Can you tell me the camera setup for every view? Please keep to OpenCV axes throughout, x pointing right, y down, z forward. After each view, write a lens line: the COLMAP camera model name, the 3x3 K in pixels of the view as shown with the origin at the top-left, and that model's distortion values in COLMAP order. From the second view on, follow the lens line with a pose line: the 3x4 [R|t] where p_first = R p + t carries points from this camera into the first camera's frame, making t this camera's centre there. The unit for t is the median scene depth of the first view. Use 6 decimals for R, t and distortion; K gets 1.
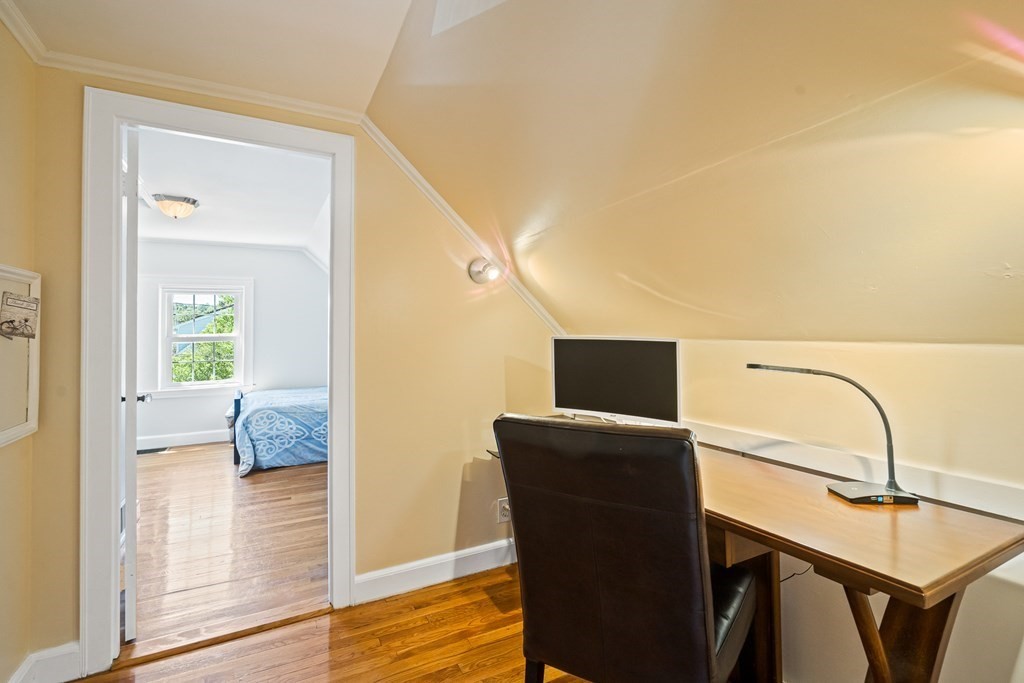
lens RADIAL K [[468.7, 0, 505.2], [0, 468.7, 337.4], [0, 0, 1]] dist [-0.001785, 0.001516]
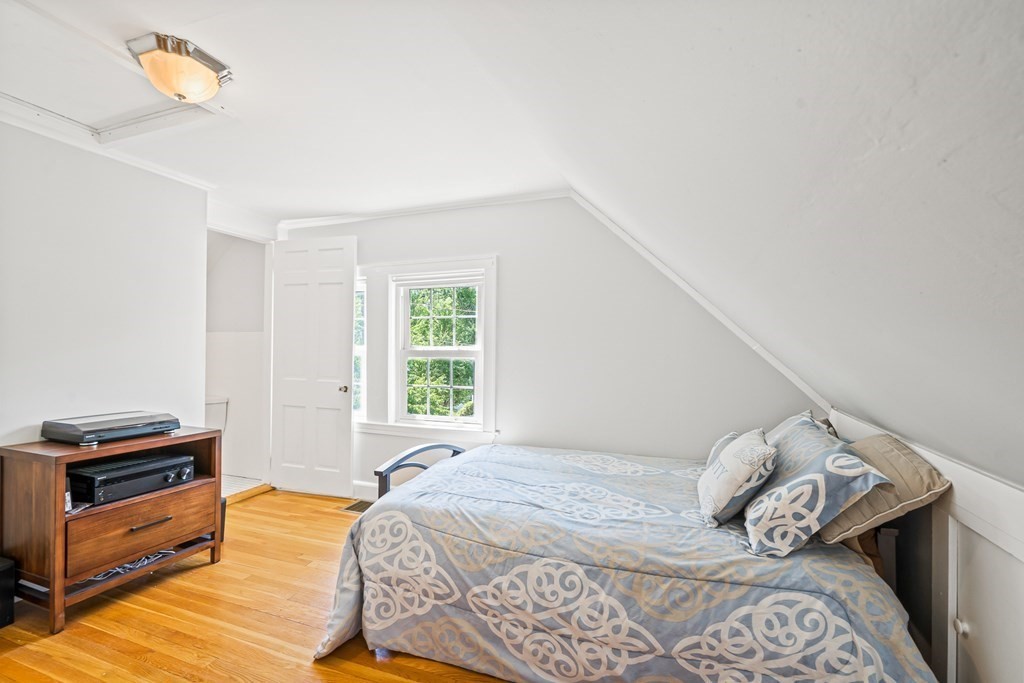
lens RADIAL K [[464.1, 0, 506.3], [0, 464.1, 346.9], [0, 0, 1]] dist [-0.002008, -0.000012]
pose [[0.661927, 0.012088, -0.749471, -0.100554], [-0.026742, 0.999614, -0.007496, -0.004782], [0.749091, 0.025005, 0.661995, 0.771670]]
